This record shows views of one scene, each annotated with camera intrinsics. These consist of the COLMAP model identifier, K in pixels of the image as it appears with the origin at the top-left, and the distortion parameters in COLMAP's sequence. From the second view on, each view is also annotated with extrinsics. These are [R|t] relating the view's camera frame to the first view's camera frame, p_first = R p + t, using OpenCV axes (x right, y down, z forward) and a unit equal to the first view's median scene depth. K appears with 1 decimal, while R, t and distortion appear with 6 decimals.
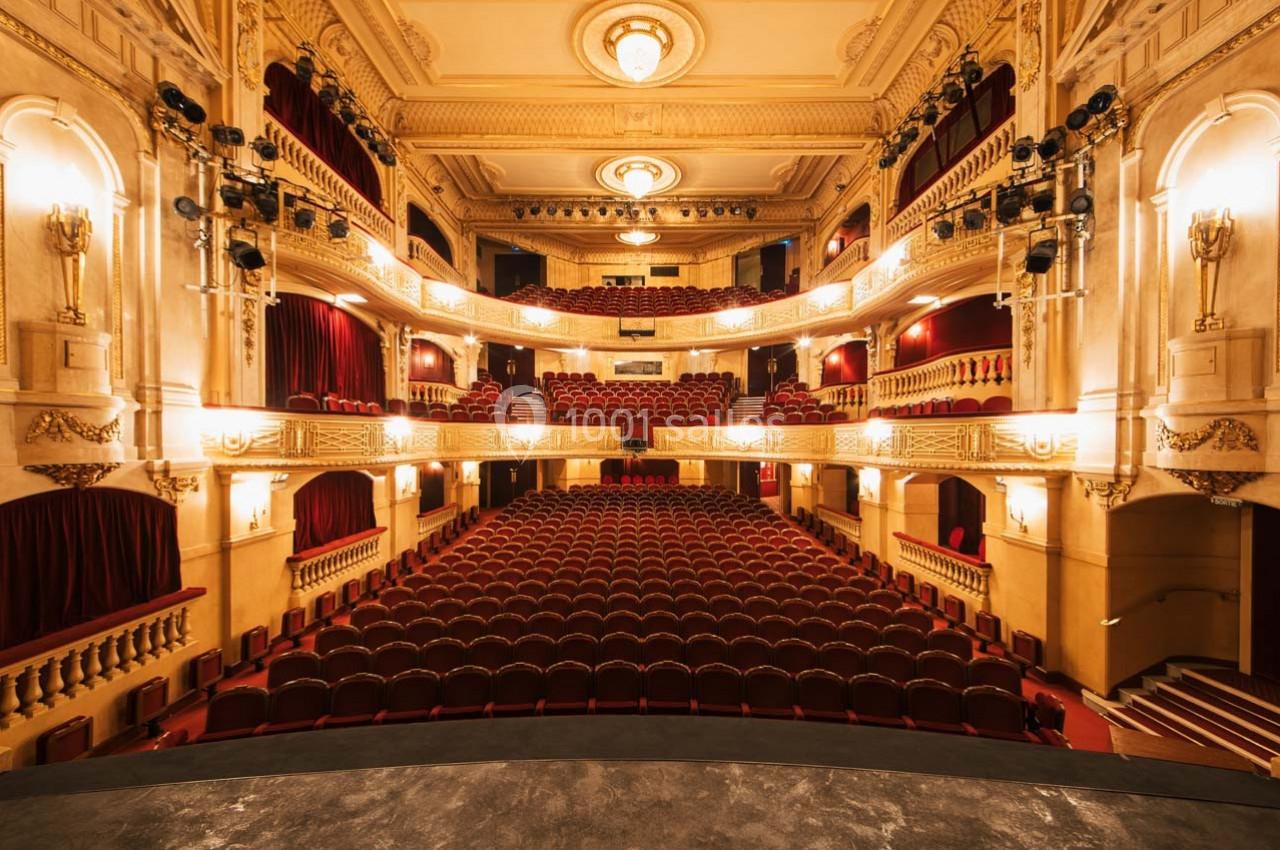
lens RADIAL K [[567.5, 0, 637.1], [0, 567.5, 438.1], [0, 0, 1]] dist [0.001810, 0.000117]
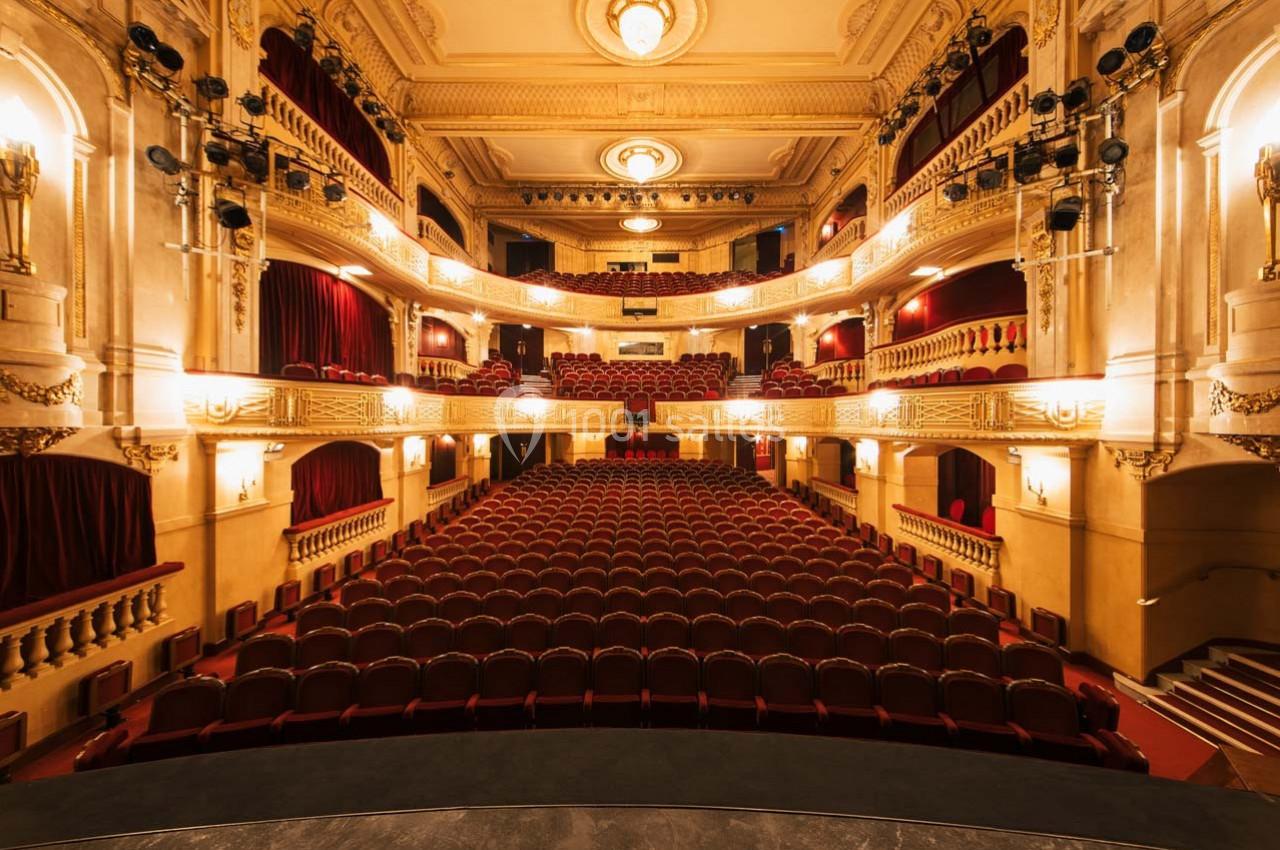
lens RADIAL K [[504.1, 0, 638.1], [0, 504.1, 412.6], [0, 0, 1]] dist [0.000023, -0.000154]
pose [[0.999992, 0.000633, -0.004058, 0.000891], [-0.000688, 0.999907, -0.013627, 0.019256], [0.004049, 0.013630, 0.999899, 0.124785]]
